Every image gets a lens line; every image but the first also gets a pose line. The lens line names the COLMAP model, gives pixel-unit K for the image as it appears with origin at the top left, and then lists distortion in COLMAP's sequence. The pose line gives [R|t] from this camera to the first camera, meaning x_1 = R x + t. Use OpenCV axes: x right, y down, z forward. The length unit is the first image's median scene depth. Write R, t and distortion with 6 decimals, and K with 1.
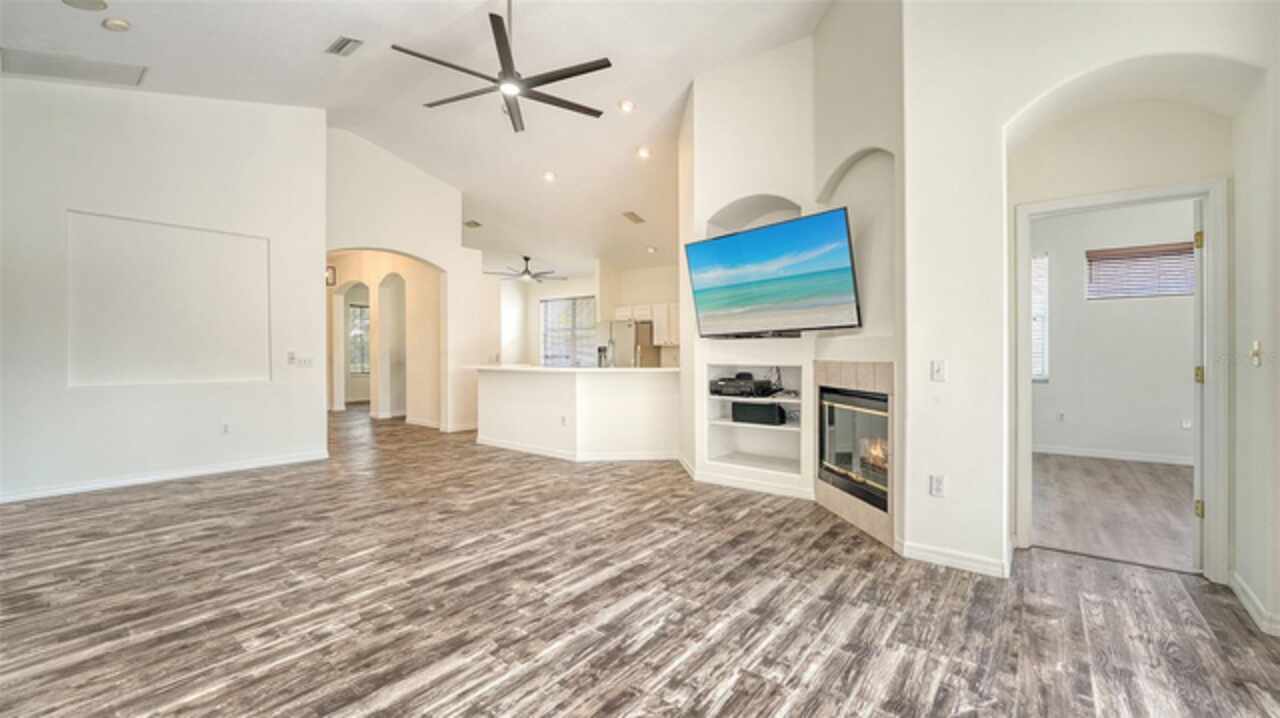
lens RADIAL K [[521.6, 0, 626.8], [0, 521.6, 357.0], [0, 0, 1]] dist [-0.022778, 0.000371]
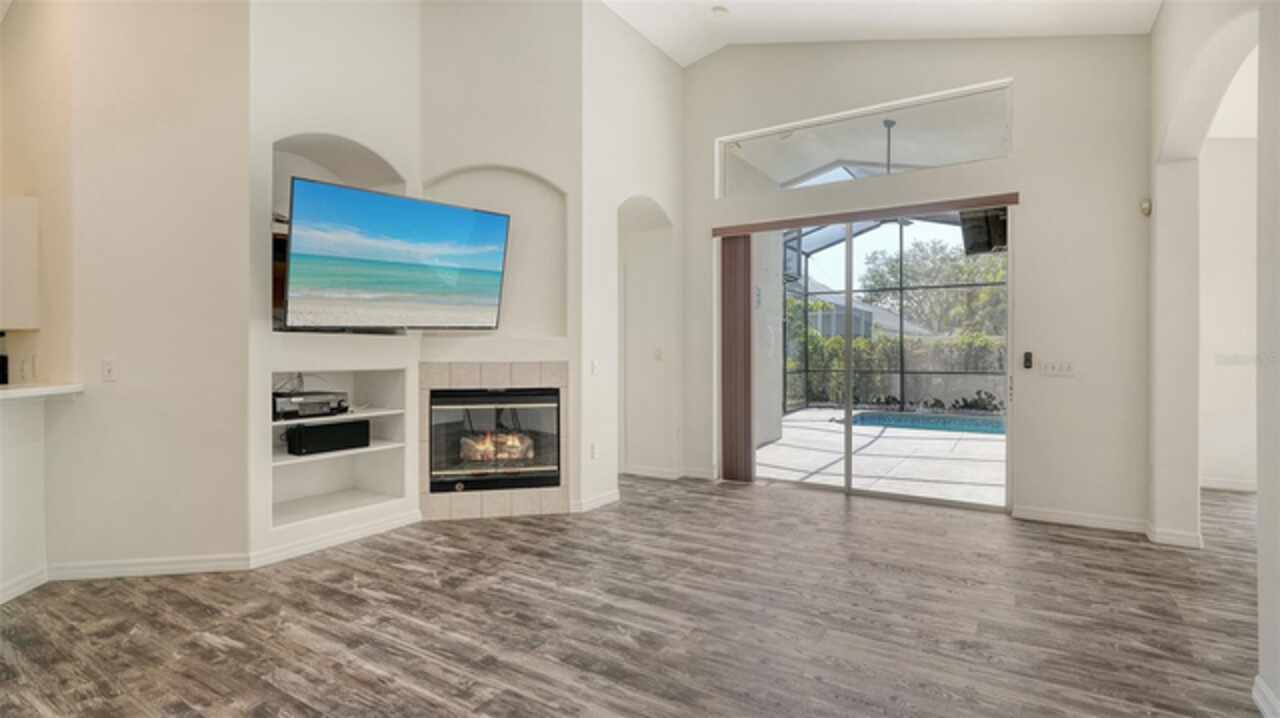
lens RADIAL K [[629.4, 0, 641.8], [0, 629.4, 357.3], [0, 0, 1]] dist [-0.020668, -0.000340]
pose [[-0.132992, -0.006161, 0.991098, -0.882446], [0.008990, 0.999932, 0.007423, -0.007666], [-0.991076, 0.009897, -0.132927, 0.909750]]
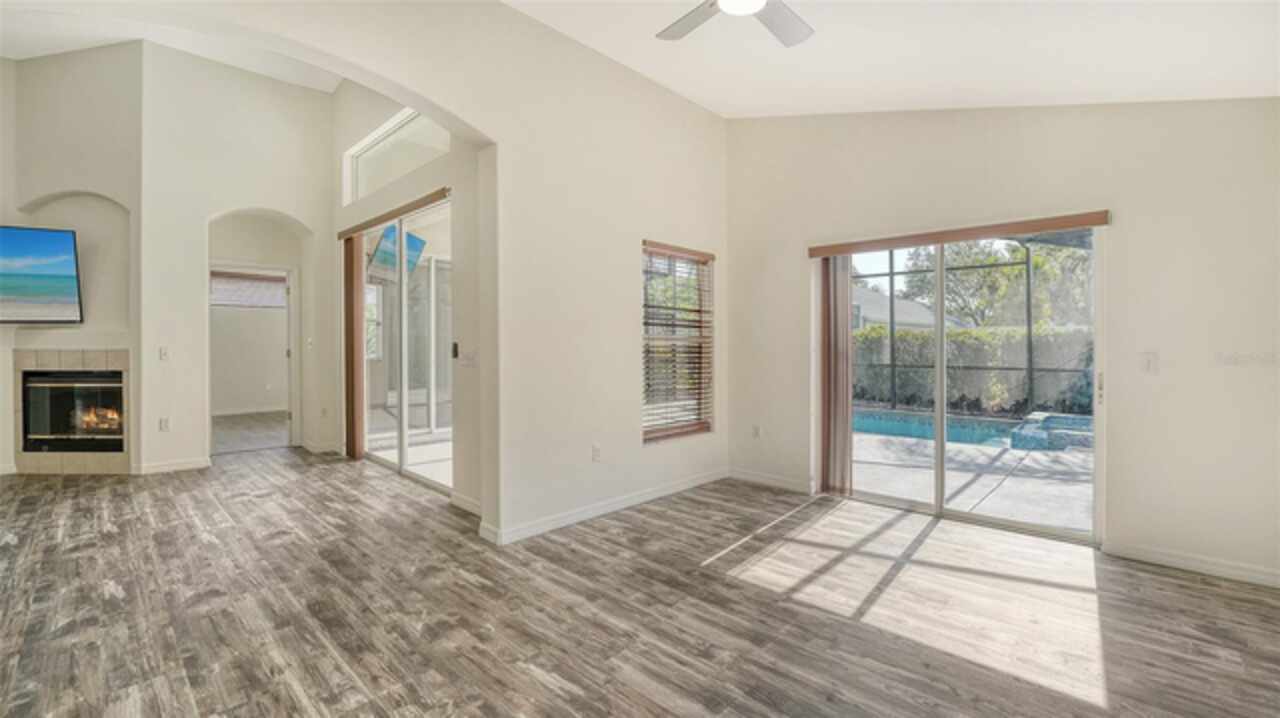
lens RADIAL K [[550.0, 0, 638.8], [0, 550.0, 368.1], [0, 0, 1]] dist [-0.019504, 0.001730]
pose [[0.087854, -0.010871, 0.996074, -0.809150], [-0.001868, 0.999937, 0.011078, 0.039390], [-0.996132, -0.002834, 0.087828, -0.534706]]
